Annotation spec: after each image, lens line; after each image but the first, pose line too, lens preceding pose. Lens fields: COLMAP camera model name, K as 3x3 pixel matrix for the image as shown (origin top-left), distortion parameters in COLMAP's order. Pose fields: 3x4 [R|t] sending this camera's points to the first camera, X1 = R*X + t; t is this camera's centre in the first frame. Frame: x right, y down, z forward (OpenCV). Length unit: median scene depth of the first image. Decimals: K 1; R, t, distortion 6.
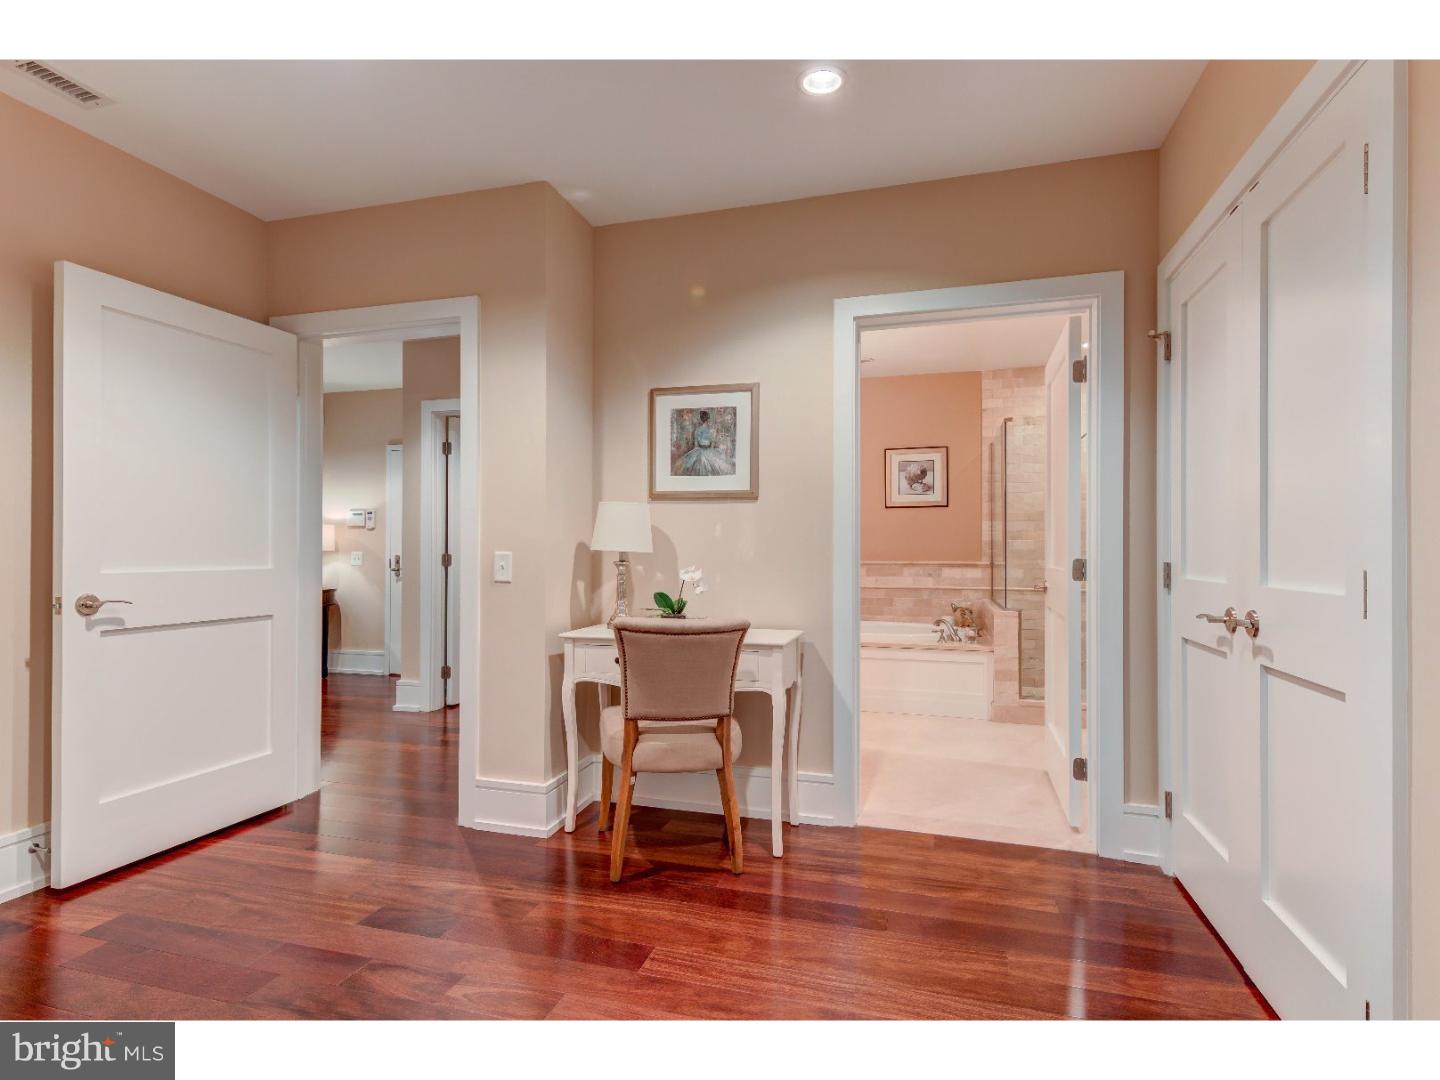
lens RADIAL K [[734.8, 0, 724.8], [0, 734.8, 544.9], [0, 0, 1]] dist [0.018627, -0.006466]
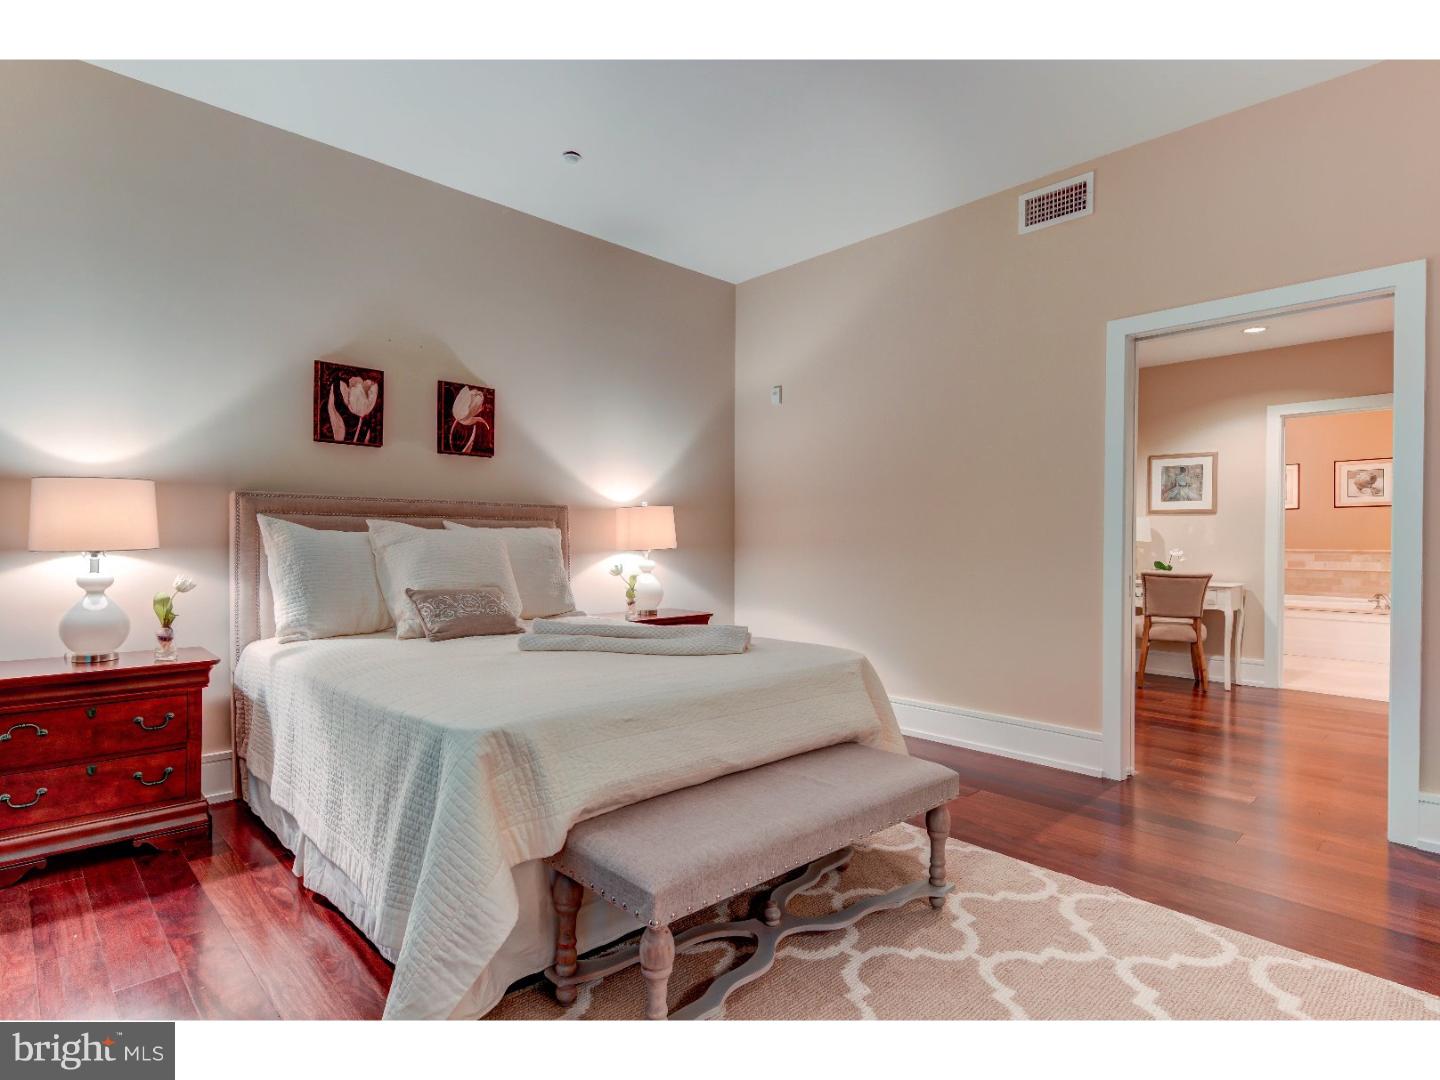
lens RADIAL K [[746.8, 0, 706.4], [0, 746.8, 546.9], [0, 0, 1]] dist [0.000203, -0.002312]
pose [[0.855543, 0.006725, -0.517688, -0.046887], [0.001869, 0.999869, 0.016077, -0.005833], [0.517728, -0.014723, 0.855418, -0.743851]]
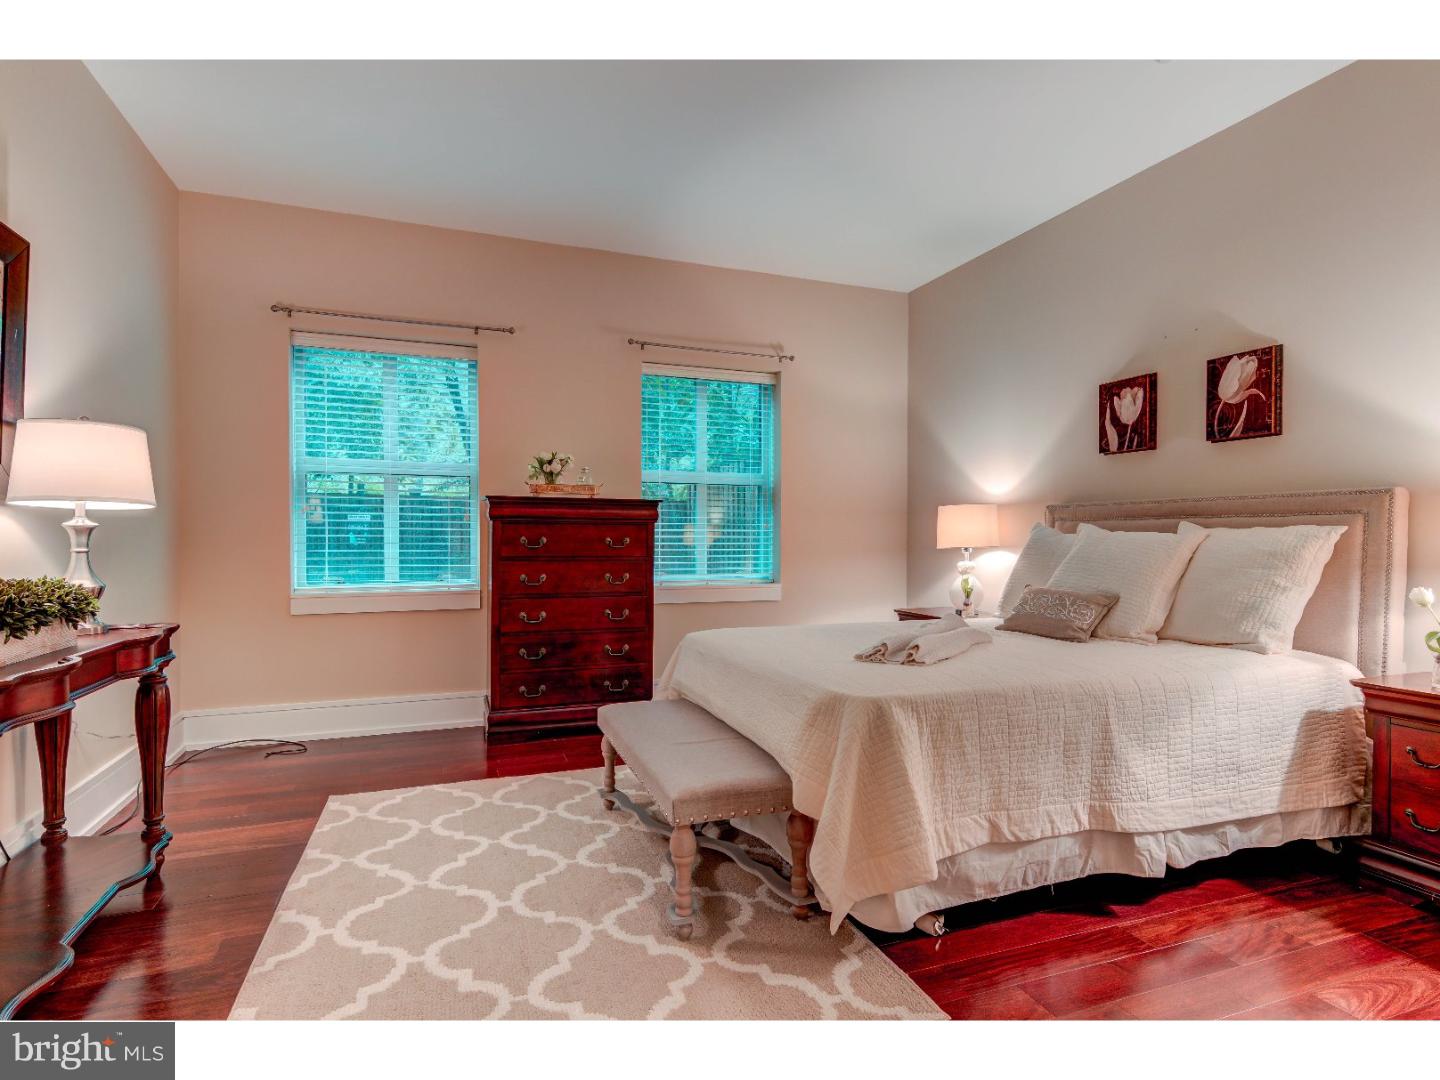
lens RADIAL K [[746.8, 0, 726.4], [0, 746.8, 543.2], [0, 0, 1]] dist [0.000203, -0.002312]
pose [[-0.802023, -0.000911, -0.597293, 0.373714], [0.000789, 0.999996, -0.002585, 0.017986], [0.597293, -0.002544, -0.802019, 2.154651]]
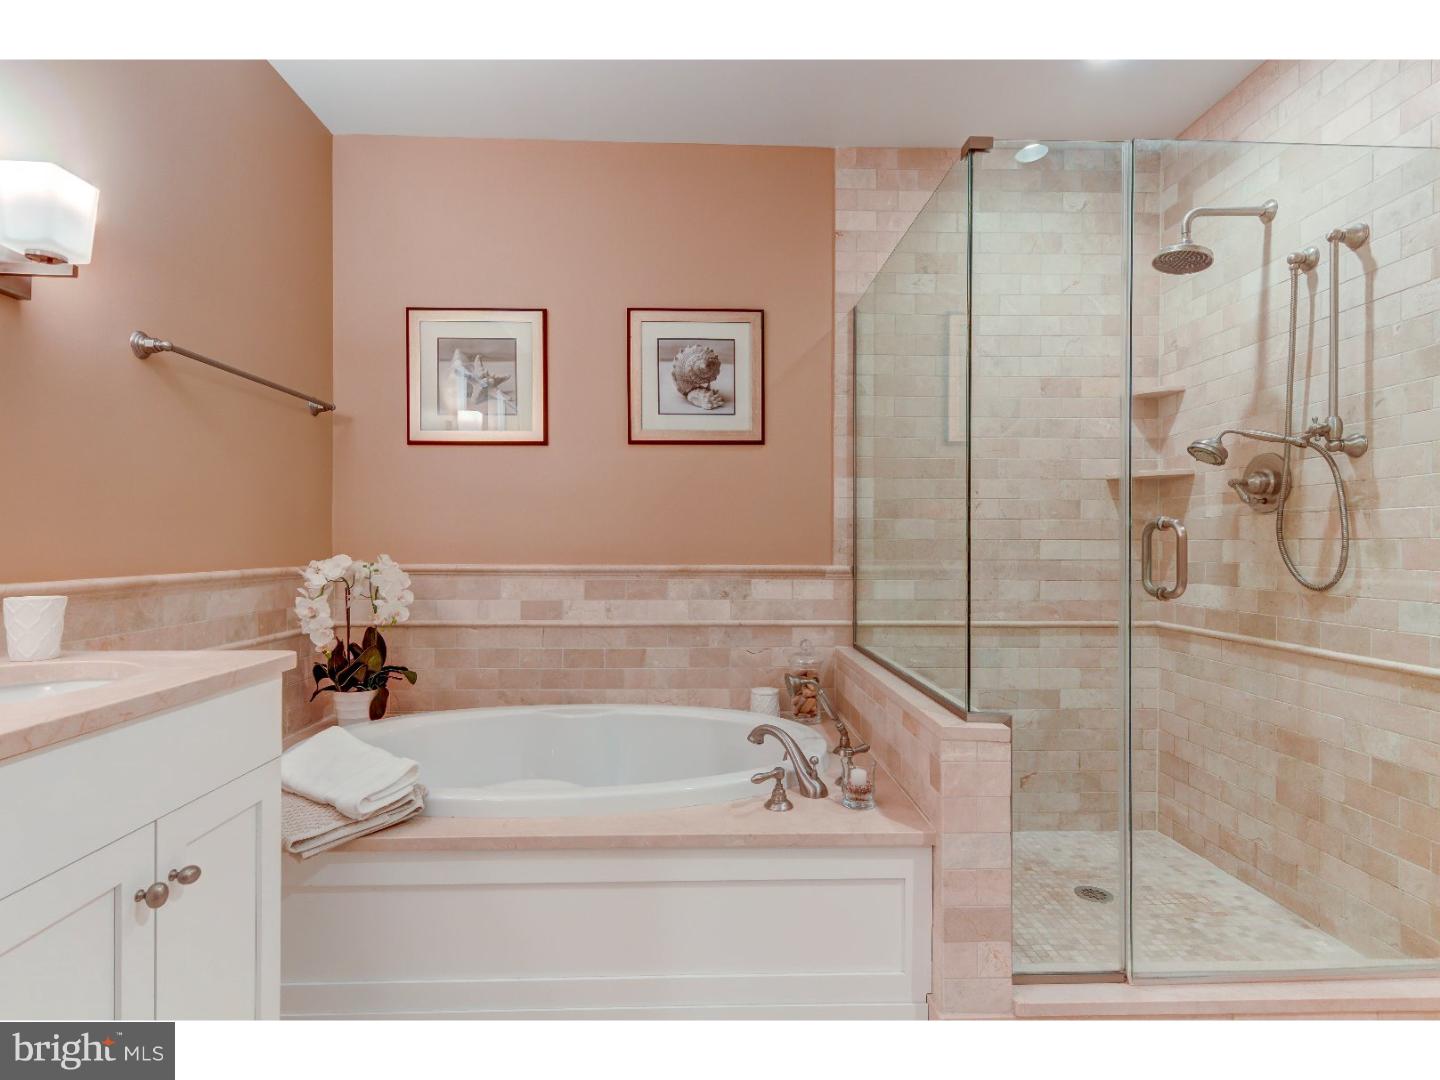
lens RADIAL K [[734.8, 0, 718.9], [0, 734.8, 546.2], [0, 0, 1]] dist [0.018627, -0.006466]
pose [[0.951454, -0.000589, 0.307790, 0.151070], [-0.003811, 0.999899, 0.013695, 0.005472], [-0.307767, -0.014203, 0.951356, 0.634034]]
